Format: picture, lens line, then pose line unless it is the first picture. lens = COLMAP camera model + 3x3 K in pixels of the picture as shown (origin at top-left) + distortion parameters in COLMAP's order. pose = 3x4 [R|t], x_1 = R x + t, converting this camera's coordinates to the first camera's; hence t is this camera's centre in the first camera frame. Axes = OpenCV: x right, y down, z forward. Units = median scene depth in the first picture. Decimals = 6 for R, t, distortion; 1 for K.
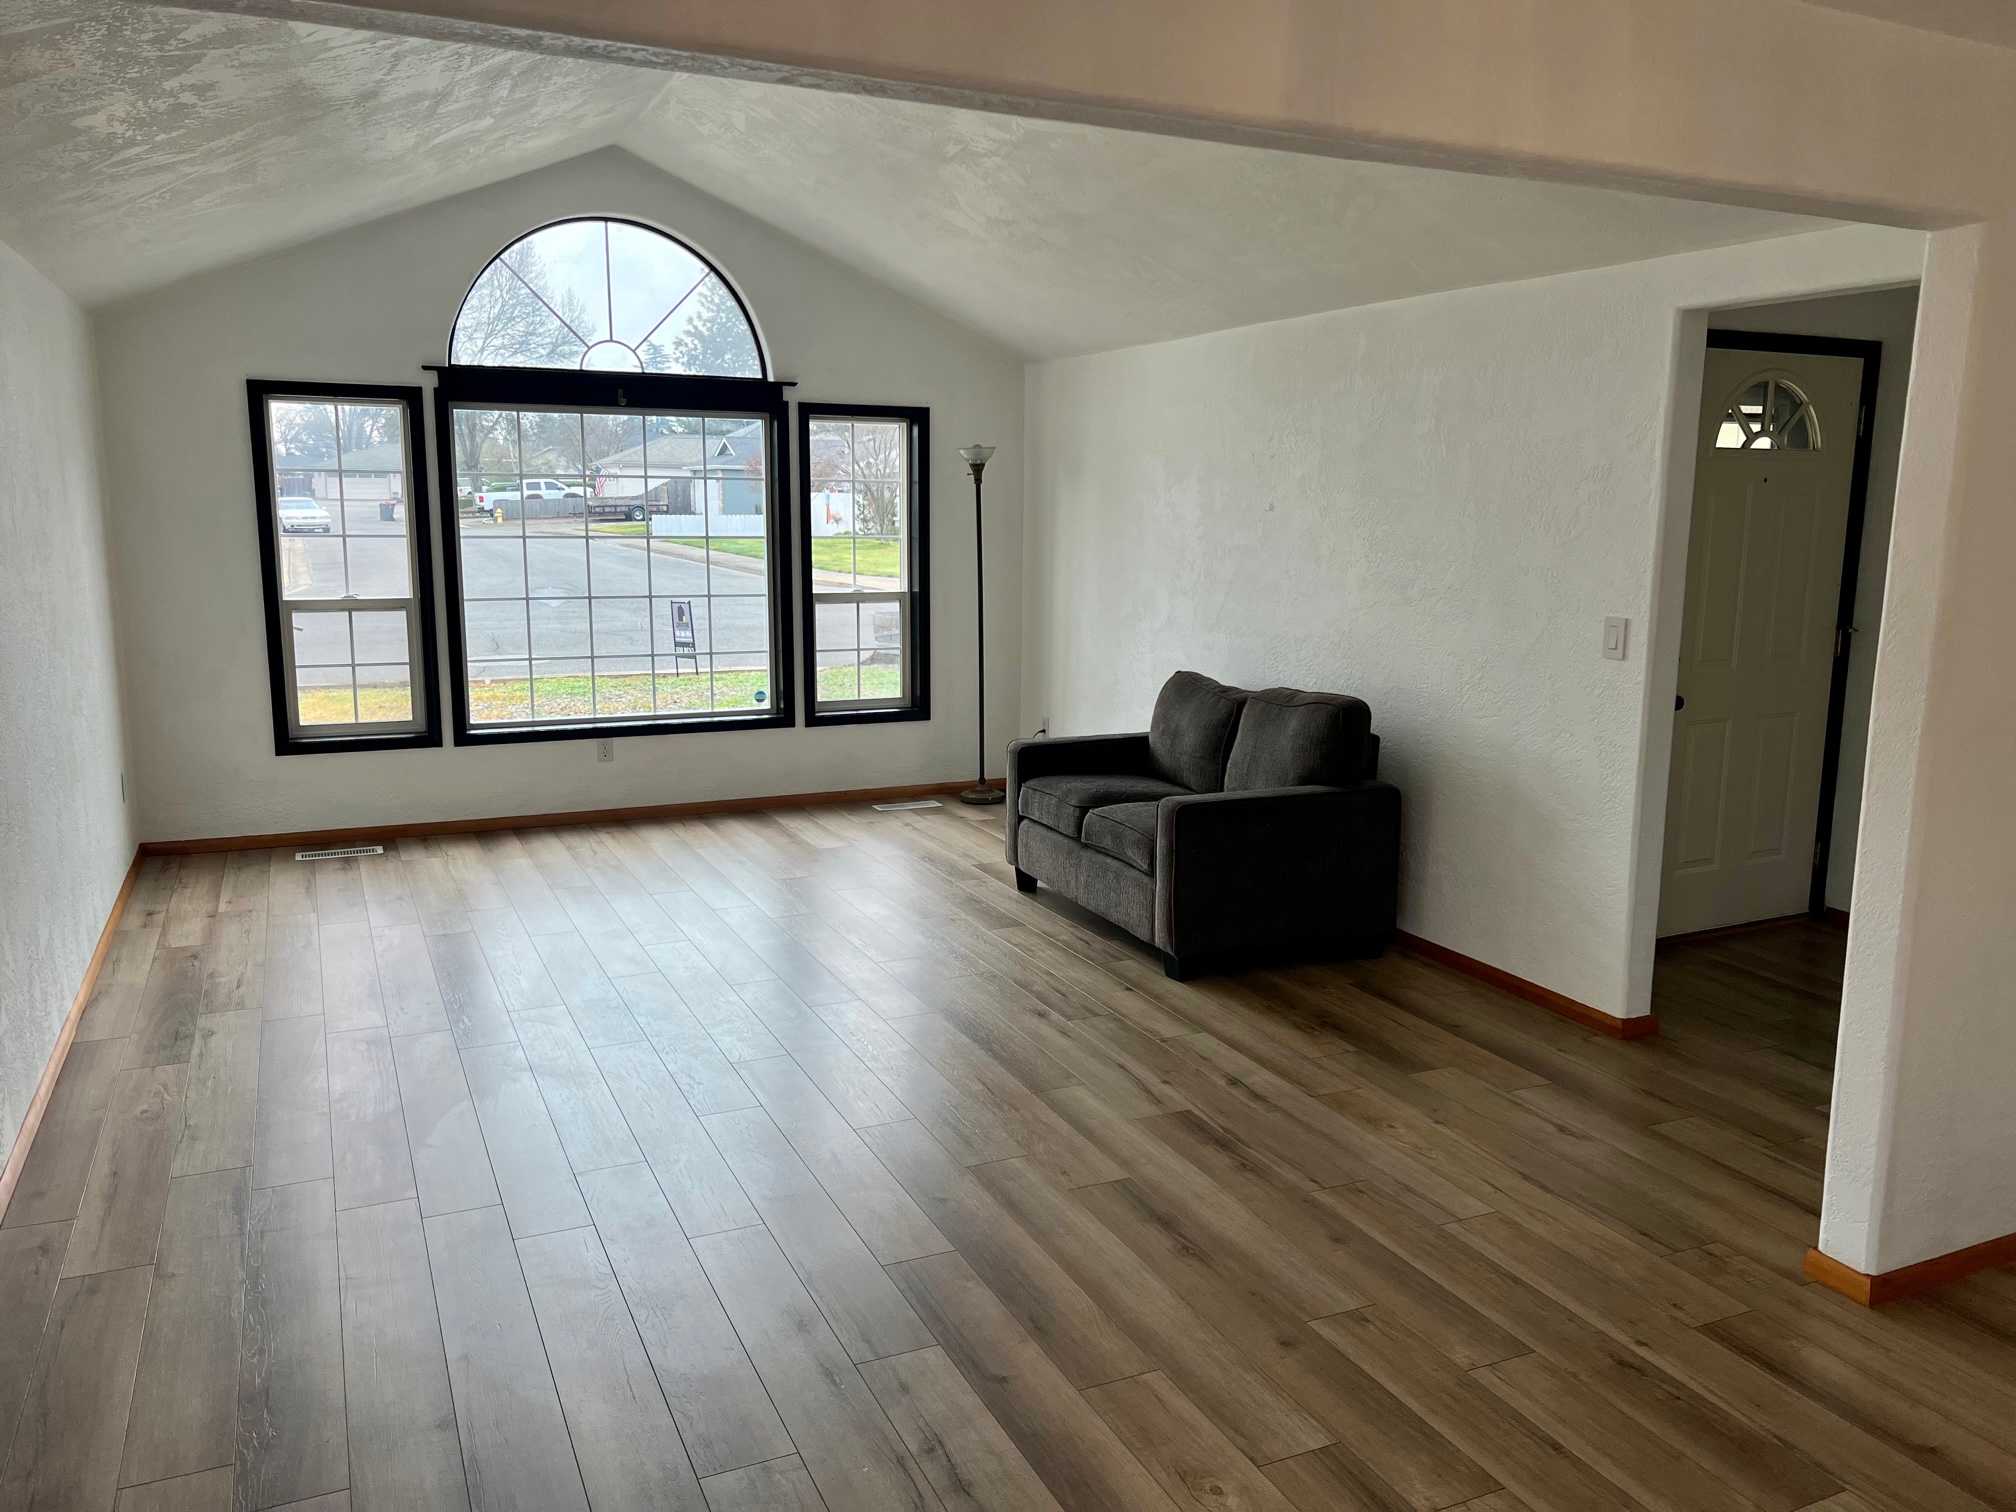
lens RADIAL K [[1535.3, 0, 1008.0], [0, 1535.3, 756.0], [0, 0, 1]] dist [0.075026, -0.090207]
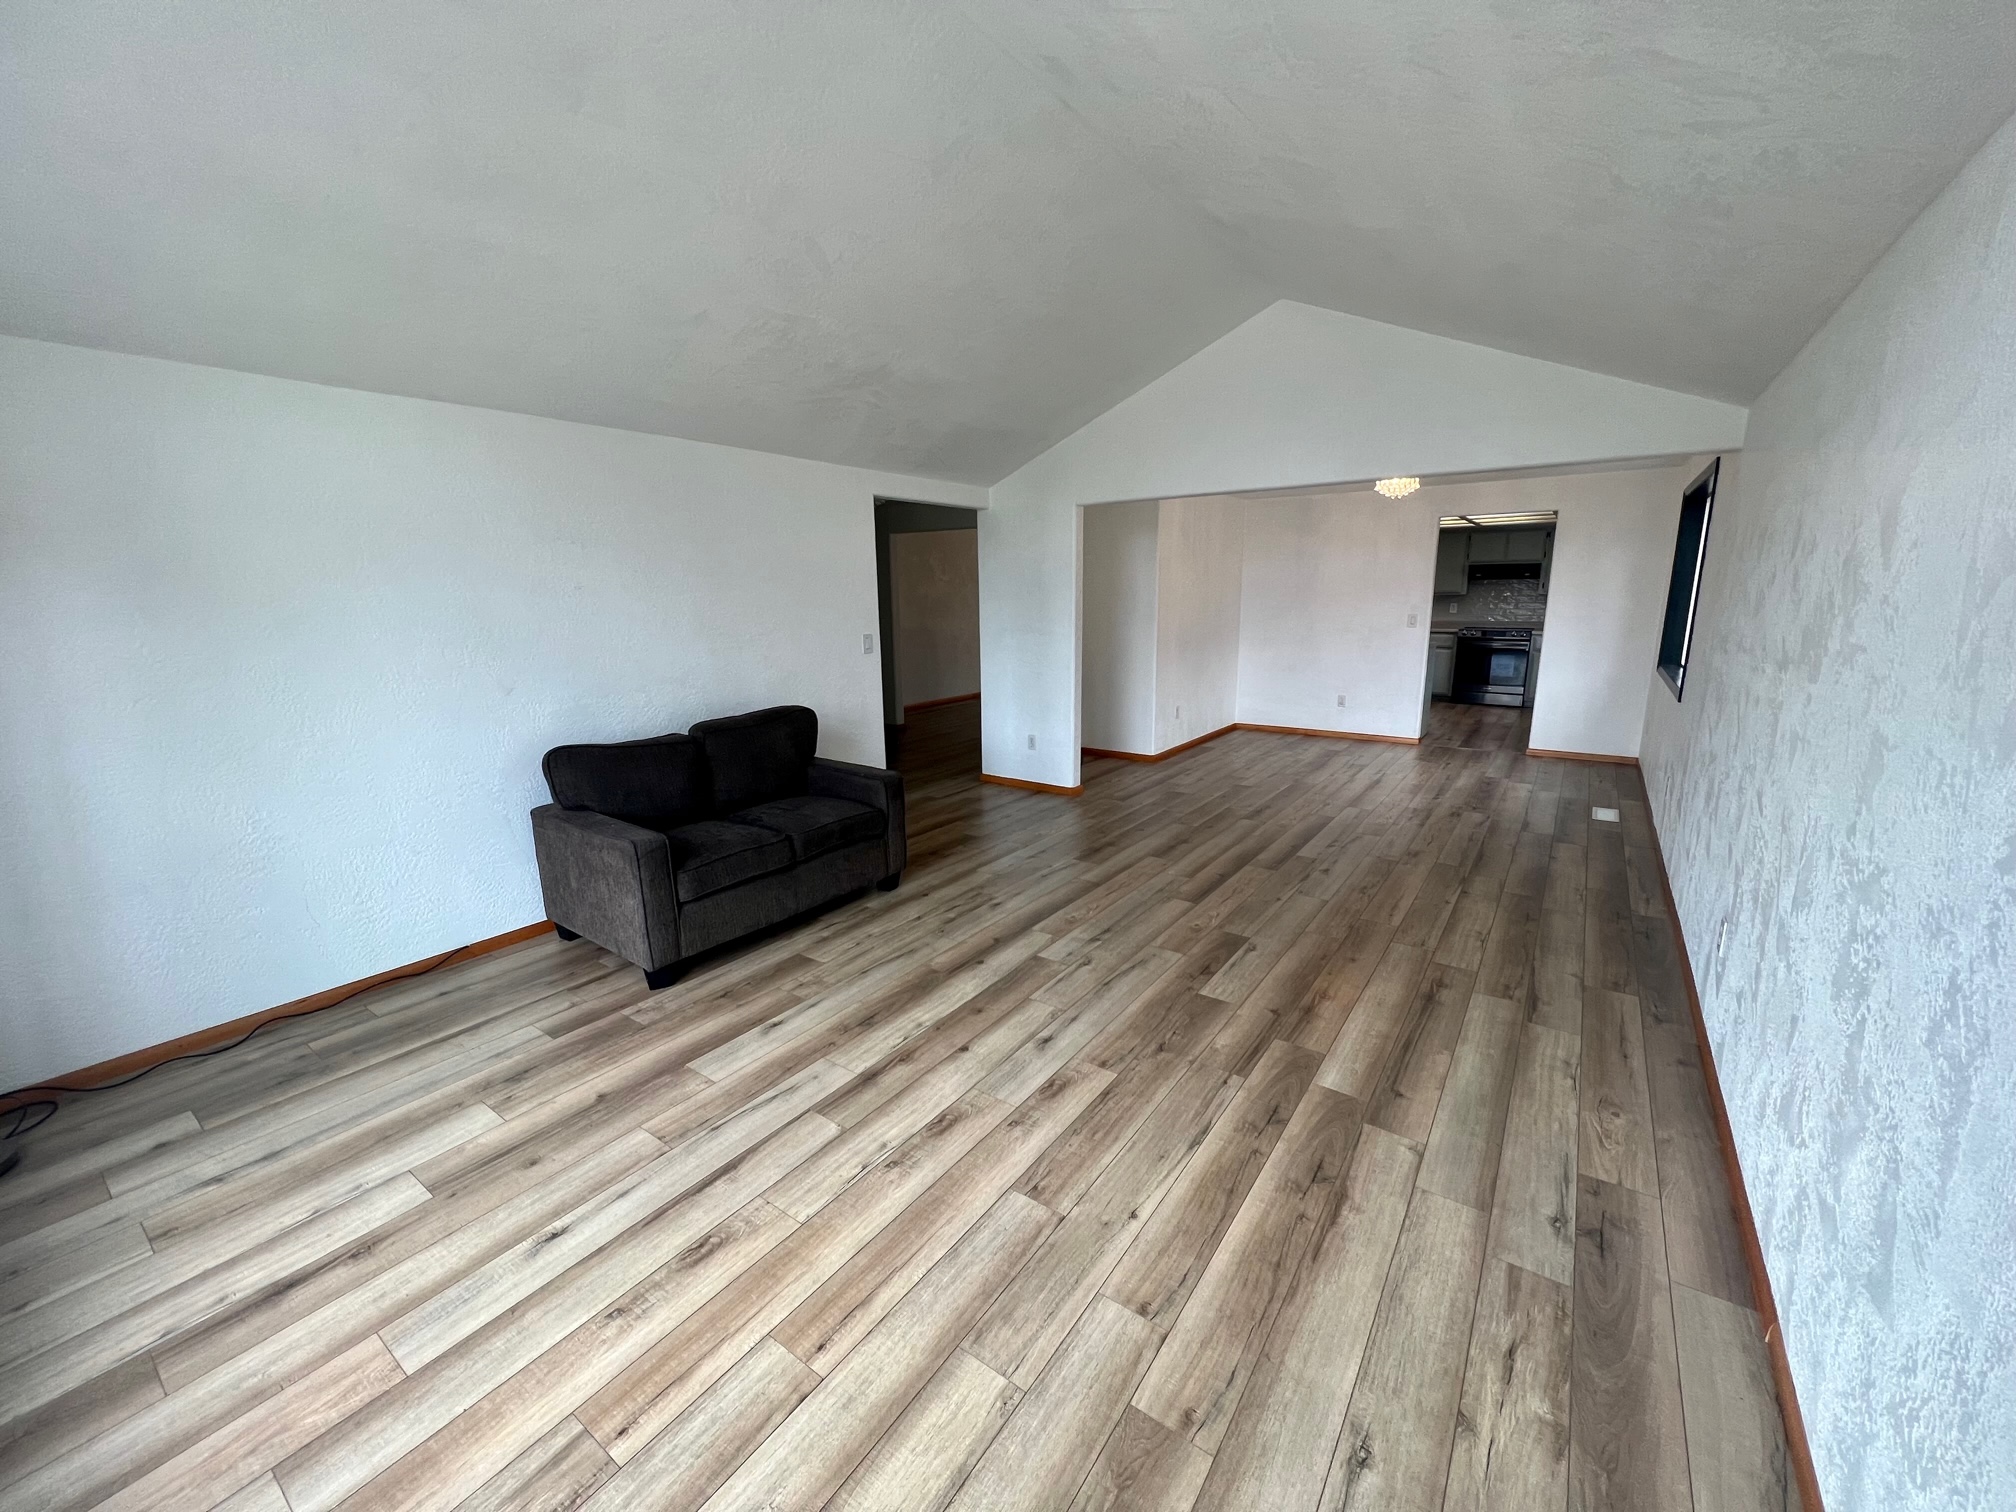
lens RADIAL K [[800.4, 0, 1008.0], [0, 800.4, 756.0], [0, 0, 1]] dist [0.001268, 0.000119]
pose [[-0.498950, -0.182131, 0.847276, -0.462761], [0.151761, 0.944197, 0.292336, -0.152258], [-0.853239, 0.274444, -0.443467, 0.928765]]
